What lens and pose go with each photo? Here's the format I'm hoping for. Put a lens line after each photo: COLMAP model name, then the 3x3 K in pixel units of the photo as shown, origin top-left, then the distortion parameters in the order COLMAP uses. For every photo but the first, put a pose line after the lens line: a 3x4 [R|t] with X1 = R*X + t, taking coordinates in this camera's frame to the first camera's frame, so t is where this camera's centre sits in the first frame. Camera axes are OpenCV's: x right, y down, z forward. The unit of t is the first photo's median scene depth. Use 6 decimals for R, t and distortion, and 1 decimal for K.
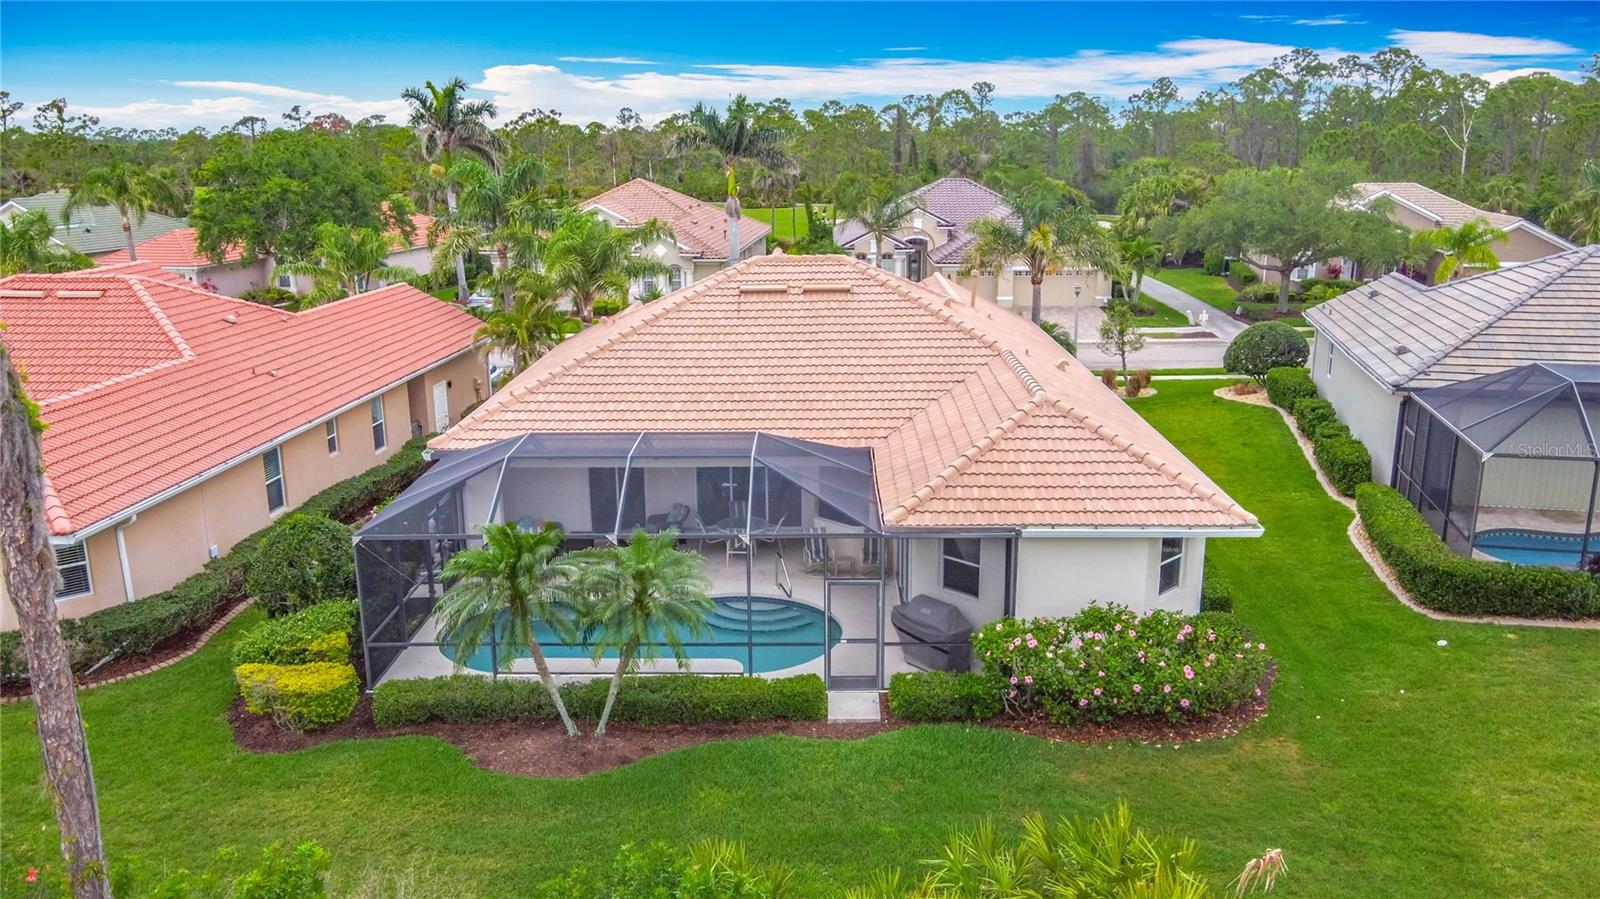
lens RADIAL K [[1245.3, 0, 801.7], [0, 1245.3, 474.5], [0, 0, 1]] dist [-0.006740, 0.050125]
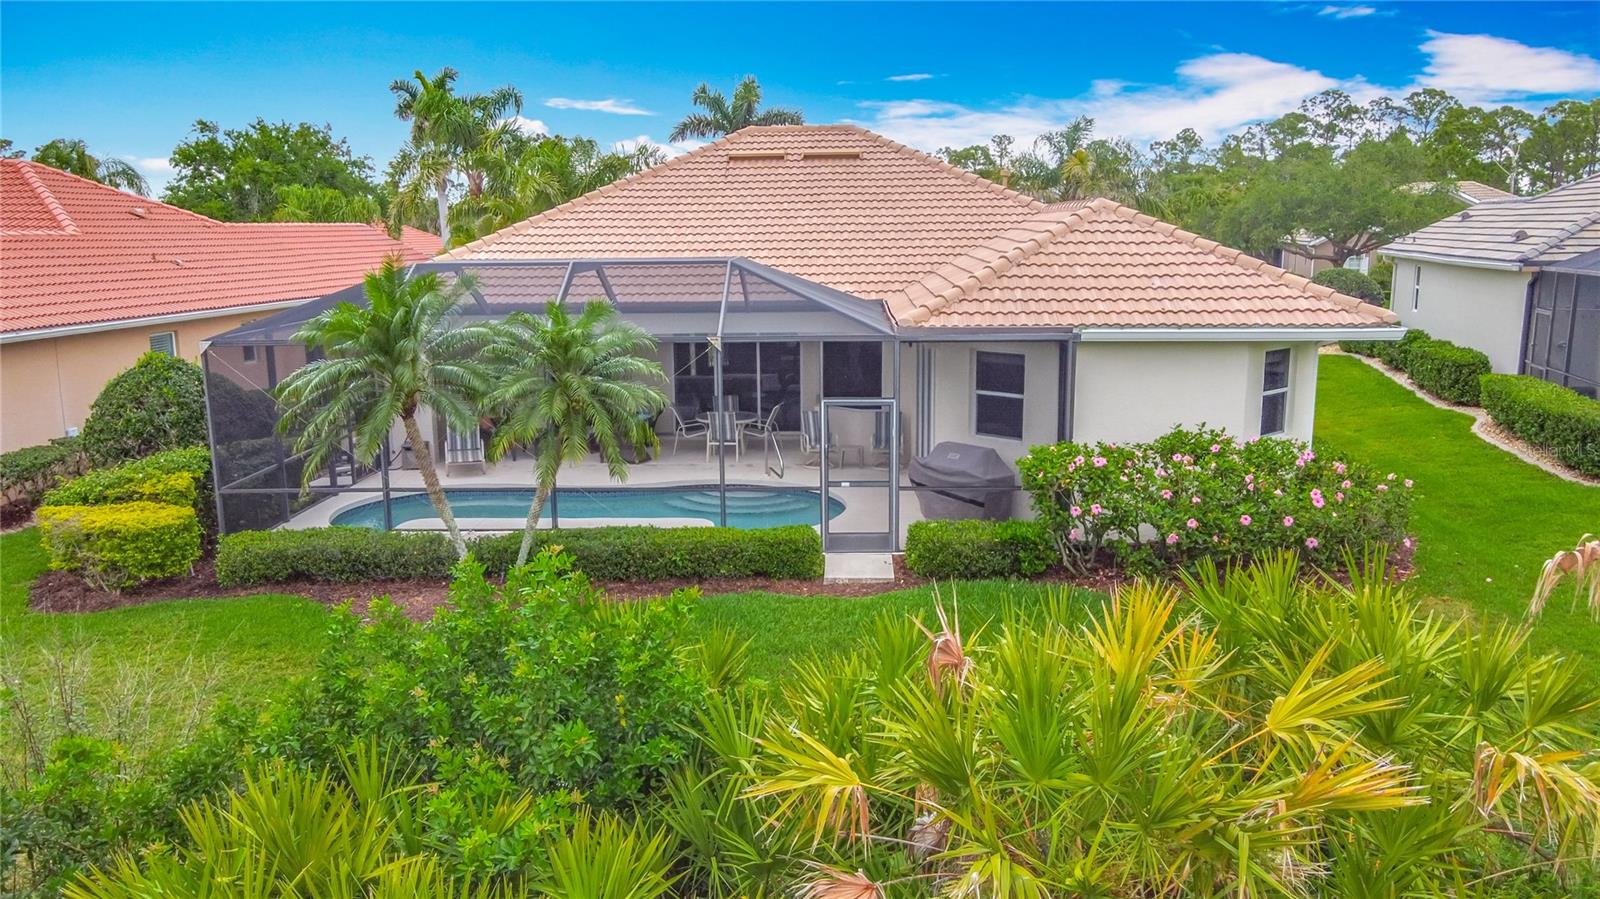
lens RADIAL K [[1255.3, 0, 802.2], [0, 1255.3, 477.9], [0, 0, 1]] dist [0.006332, 0.052207]
pose [[0.999899, 0.000951, -0.014148, 0.013462], [-0.001876, 0.997851, -0.065498, 0.134779], [0.014055, 0.065518, 0.997752, 0.177926]]
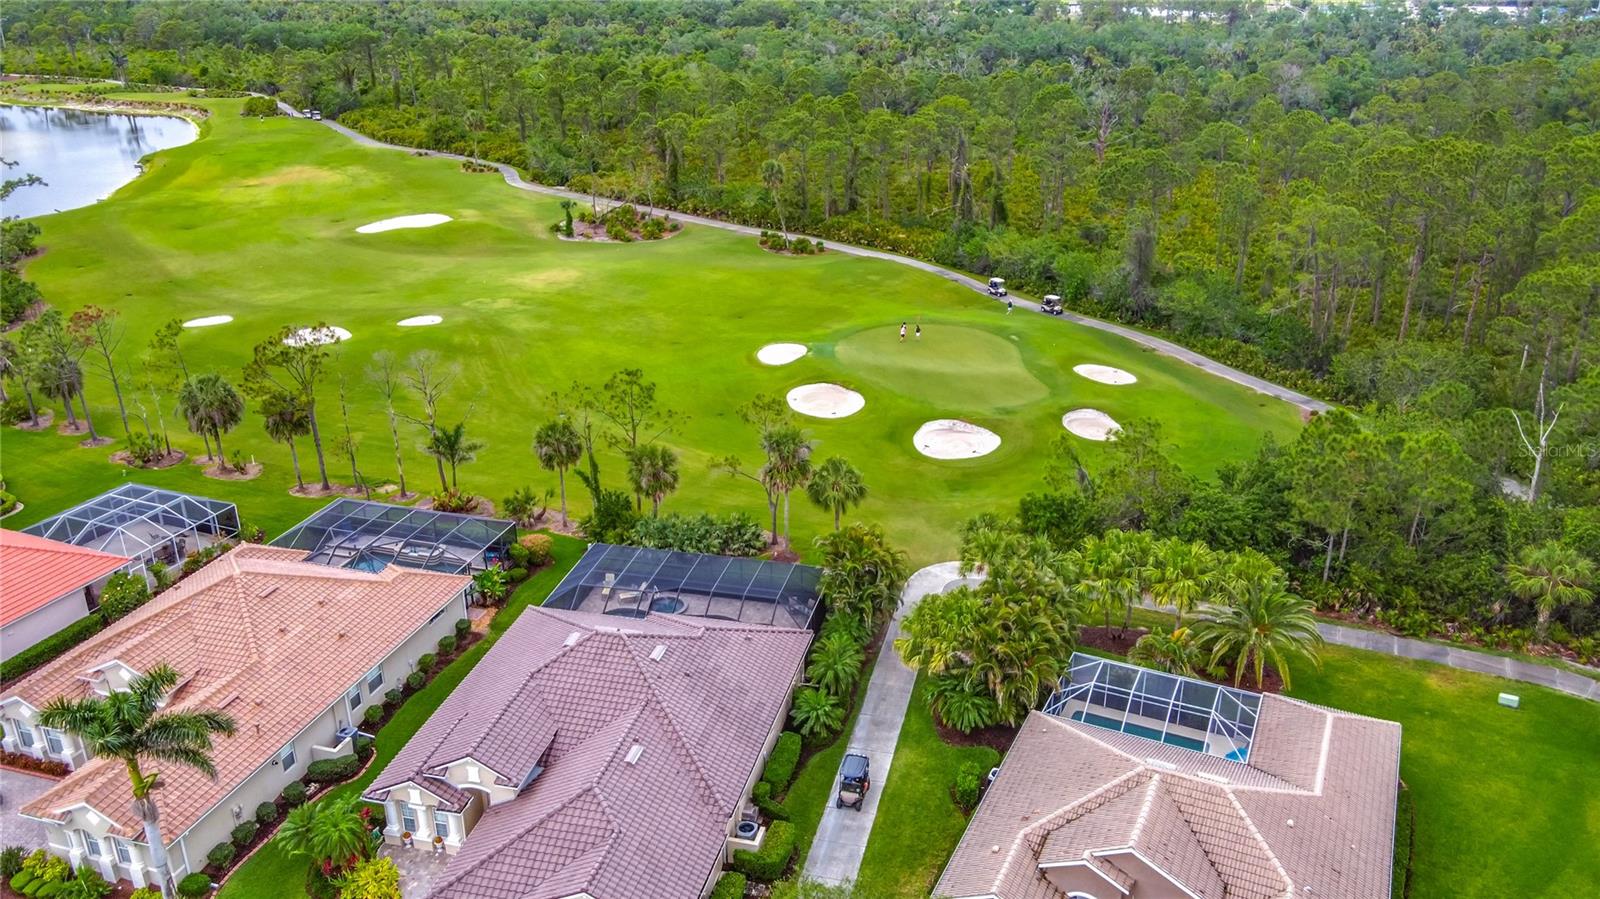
lens RADIAL K [[1253.9, 0, 800.2], [0, 1253.9, 482.7], [0, 0, 1]] dist [-0.003977, 0.033270]
pose [[0.976429, 0.090367, -0.196011, 1.043949], [-0.058639, 0.985043, 0.162024, -1.280383], [0.207721, -0.146711, 0.967123, 0.960630]]
